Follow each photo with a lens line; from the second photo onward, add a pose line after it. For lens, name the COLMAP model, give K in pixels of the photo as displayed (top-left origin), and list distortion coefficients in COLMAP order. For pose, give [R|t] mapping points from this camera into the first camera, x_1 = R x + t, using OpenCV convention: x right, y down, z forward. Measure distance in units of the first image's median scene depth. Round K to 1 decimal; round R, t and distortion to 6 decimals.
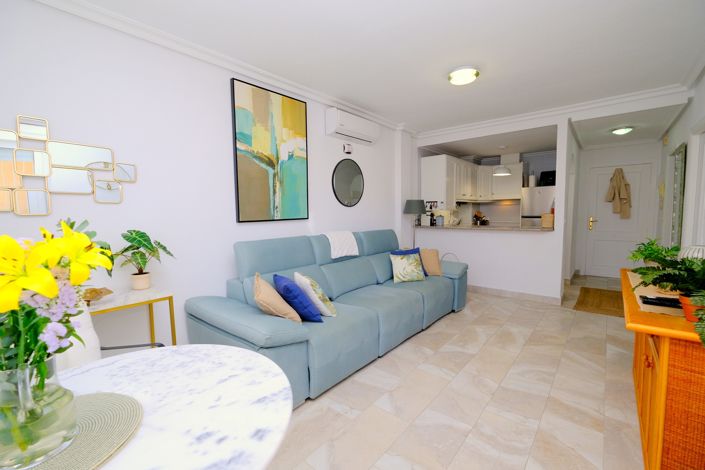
lens RADIAL K [[306.5, 0, 349.8], [0, 306.5, 235.1], [0, 0, 1]] dist [0.000828, 0.000112]
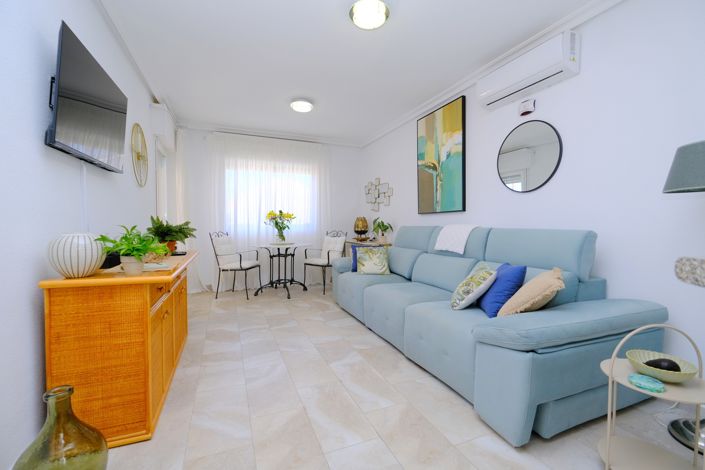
lens RADIAL K [[306.5, 0, 349.8], [0, 306.5, 235.1], [0, 0, 1]] dist [0.000828, 0.000112]
pose [[-0.466573, 0.037965, -0.883667, 1.021976], [-0.072963, 0.994021, 0.081231, -0.033671], [0.881468, 0.102375, -0.461014, 1.289062]]
